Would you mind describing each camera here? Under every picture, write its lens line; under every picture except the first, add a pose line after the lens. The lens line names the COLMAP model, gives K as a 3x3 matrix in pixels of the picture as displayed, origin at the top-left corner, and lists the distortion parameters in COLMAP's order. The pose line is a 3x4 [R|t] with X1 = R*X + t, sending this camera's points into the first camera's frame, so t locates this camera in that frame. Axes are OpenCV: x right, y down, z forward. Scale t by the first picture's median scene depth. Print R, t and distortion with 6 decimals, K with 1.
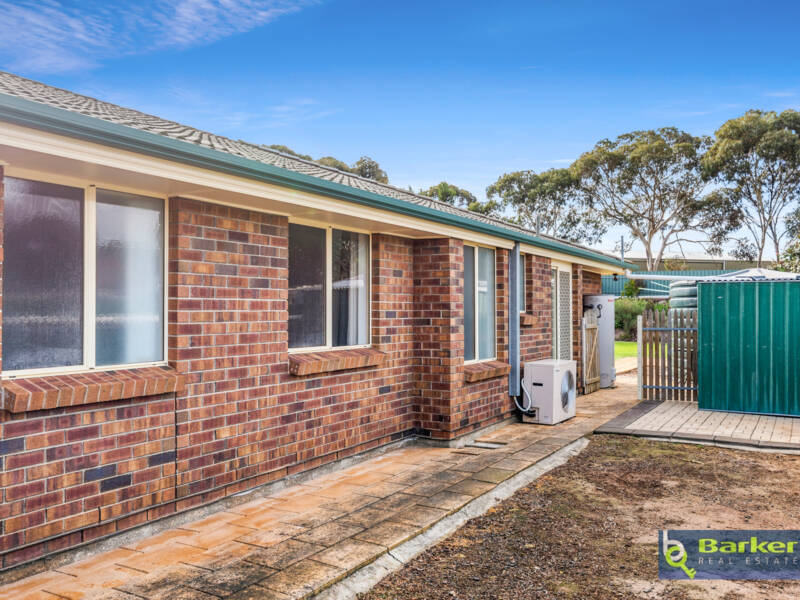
lens RADIAL K [[696.6, 0, 400.1], [0, 696.6, 297.4], [0, 0, 1]] dist [0.008490, -0.000905]
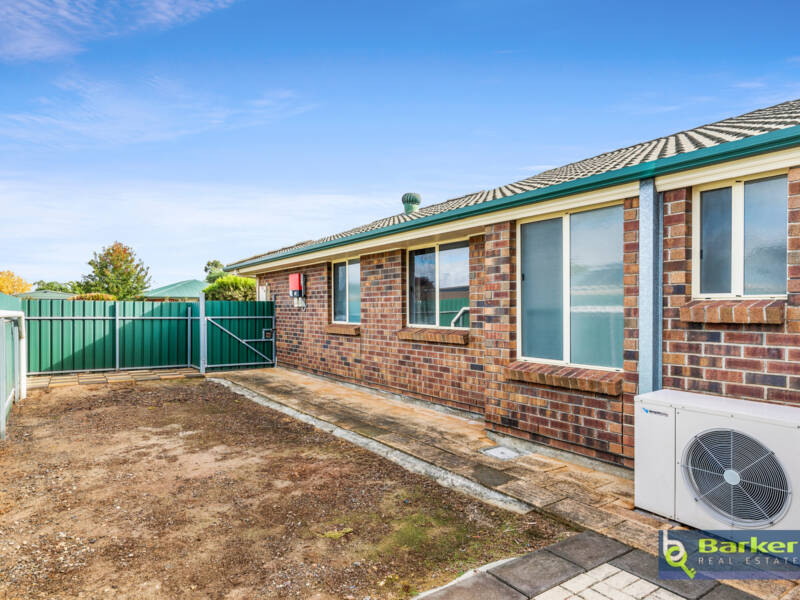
lens RADIAL K [[497.0, 0, 400.1], [0, 497.0, 307.9], [0, 0, 1]] dist [-0.006507, -0.000228]
pose [[-0.423361, 0.000175, -0.905961, 1.030013], [0.018201, 0.999800, -0.008313, 0.046815], [0.905778, -0.020008, -0.423279, 1.599484]]
